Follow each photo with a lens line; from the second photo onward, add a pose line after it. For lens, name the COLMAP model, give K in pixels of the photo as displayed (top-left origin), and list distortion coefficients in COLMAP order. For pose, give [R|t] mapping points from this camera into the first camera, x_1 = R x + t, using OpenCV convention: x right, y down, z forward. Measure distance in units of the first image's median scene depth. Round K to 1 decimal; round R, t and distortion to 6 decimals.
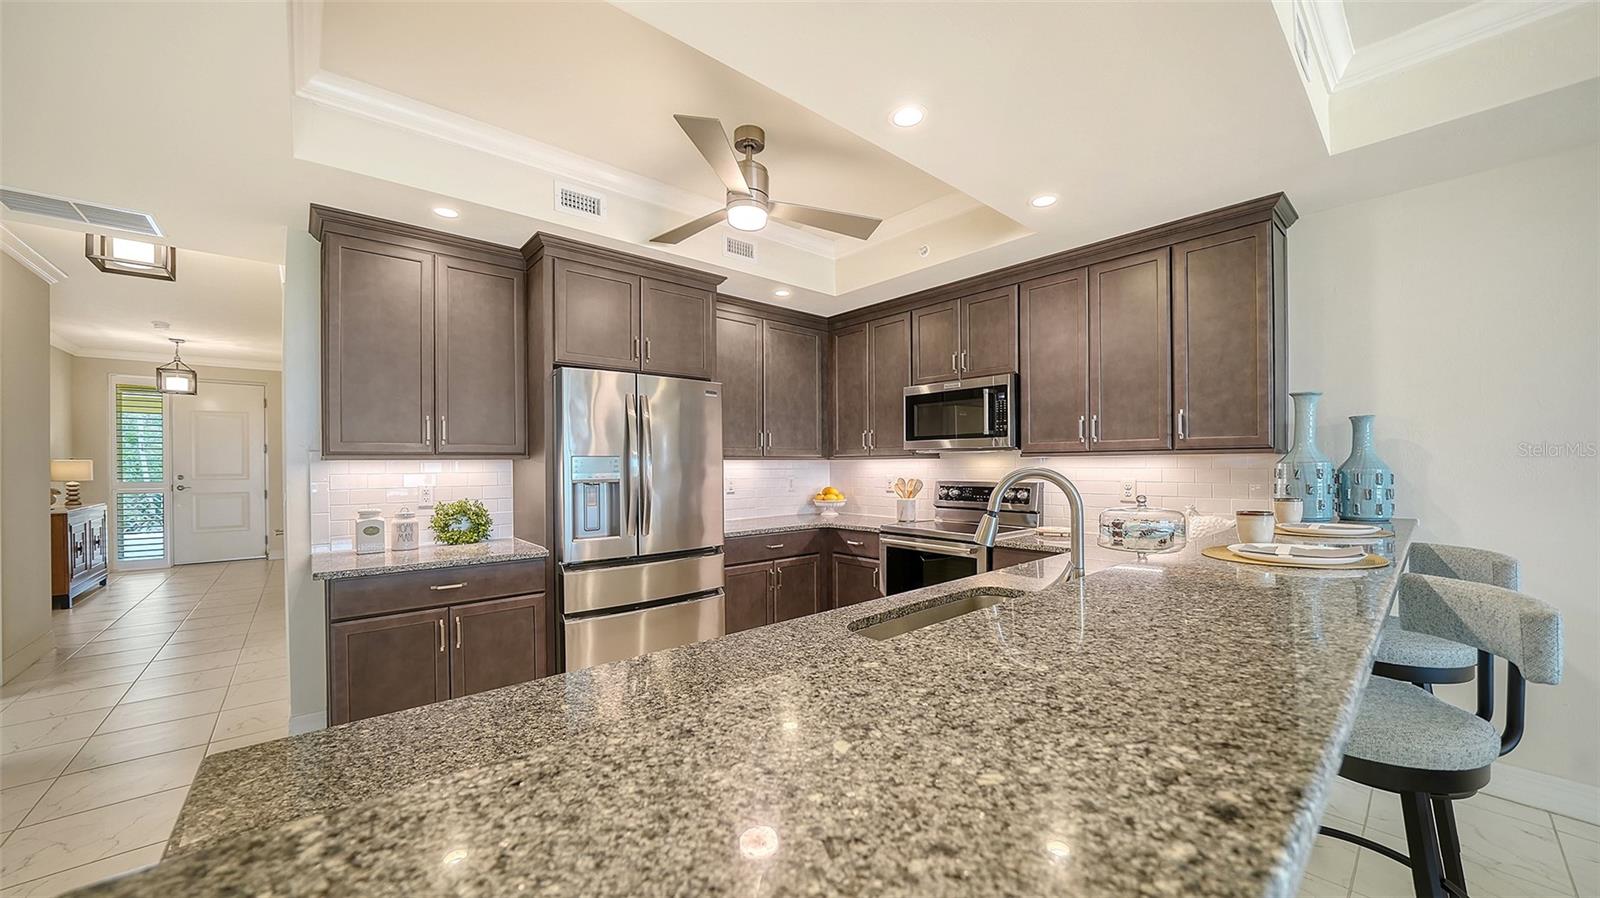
lens RADIAL K [[575.7, 0, 806.3], [0, 575.7, 465.5], [0, 0, 1]] dist [-0.001757, -0.000099]
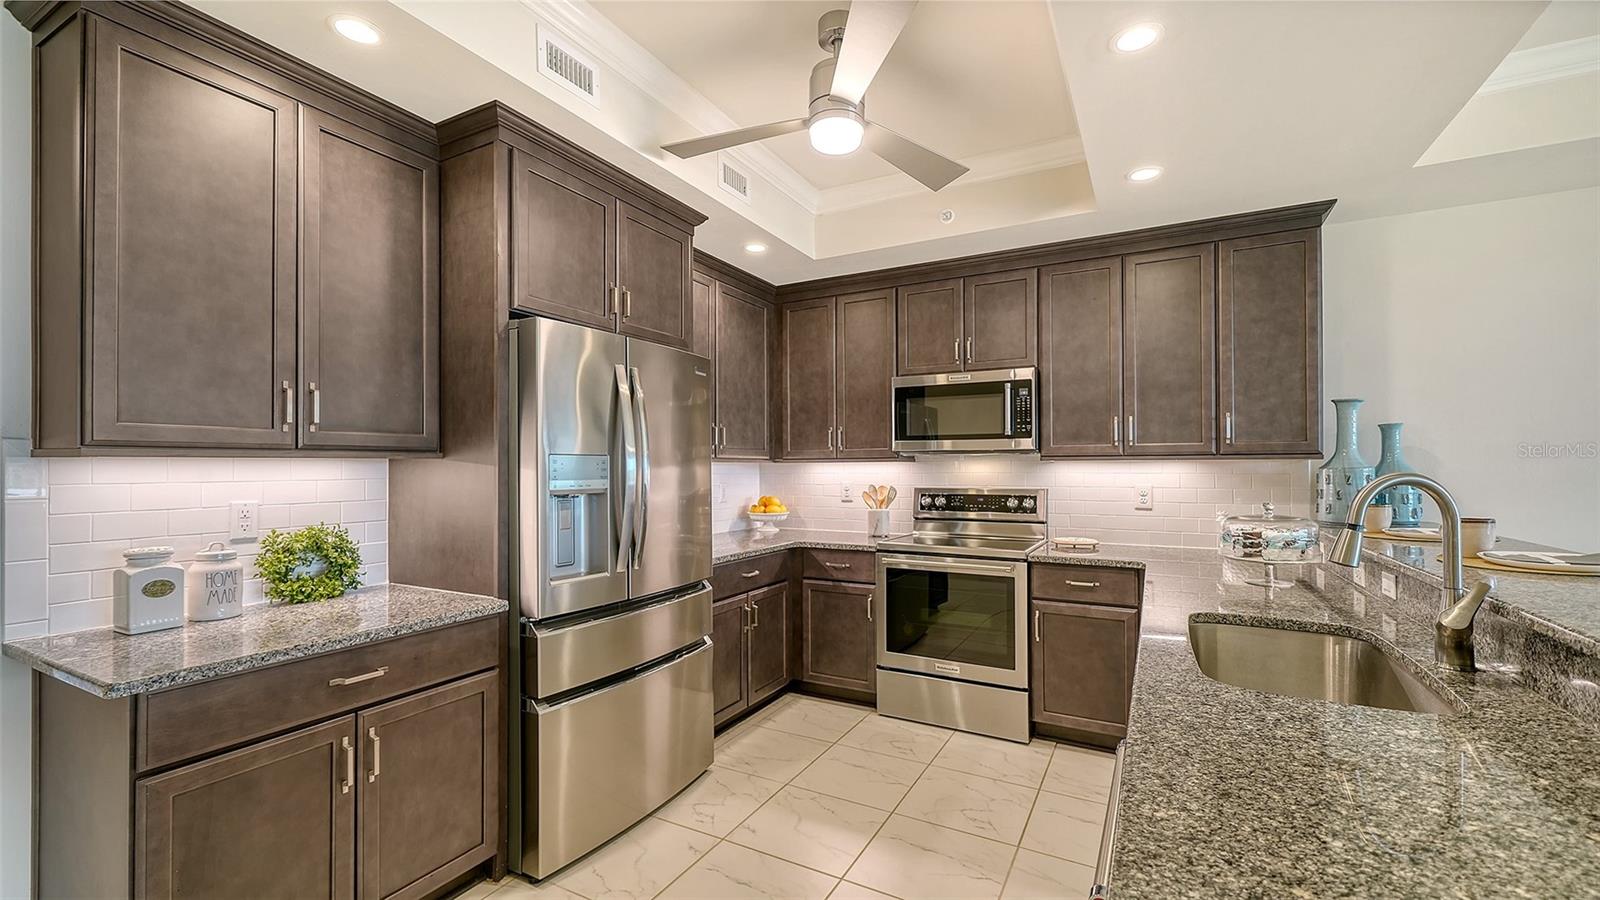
lens RADIAL K [[652.2, 0, 796.5], [0, 652.2, 464.7], [0, 0, 1]] dist [0.009110, 0.000051]
pose [[0.938589, 0.005261, 0.344997, -0.348262], [-0.002567, 0.999963, -0.008264, 0.000685], [-0.345027, 0.006871, 0.938567, 0.181327]]
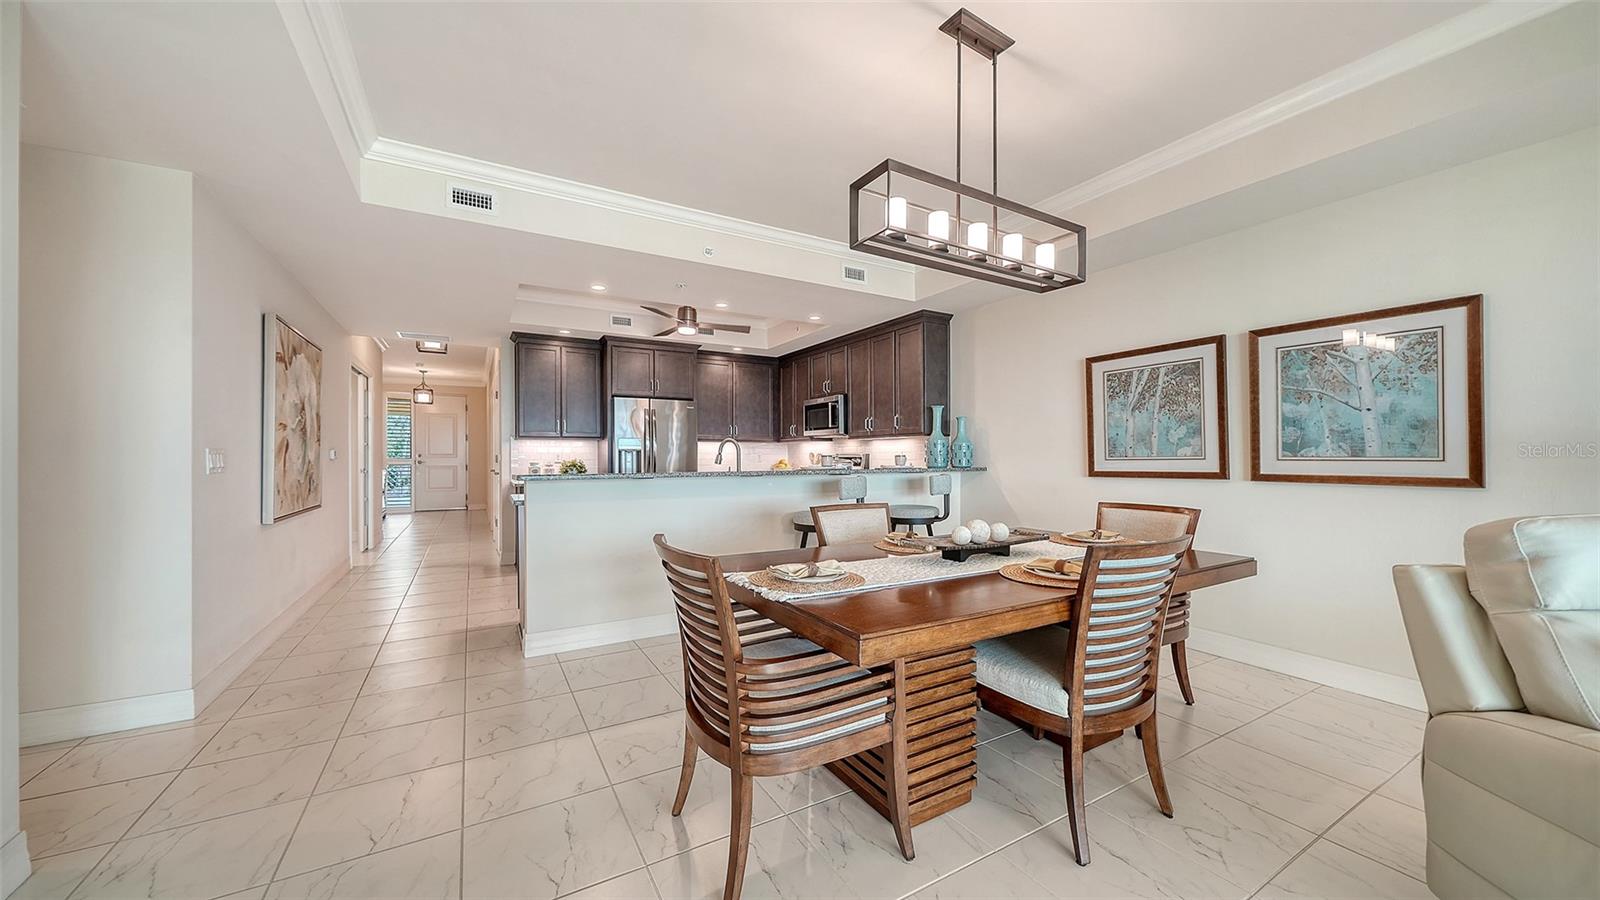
lens RADIAL K [[578.7, 0, 804.4], [0, 578.7, 455.6], [0, 0, 1]] dist [0.045922, -0.000006]
pose [[0.980194, 0.003736, -0.198005, 0.623439], [-0.004110, 0.999990, -0.001478, 0.043066], [0.197998, 0.002262, 0.980200, -0.882817]]
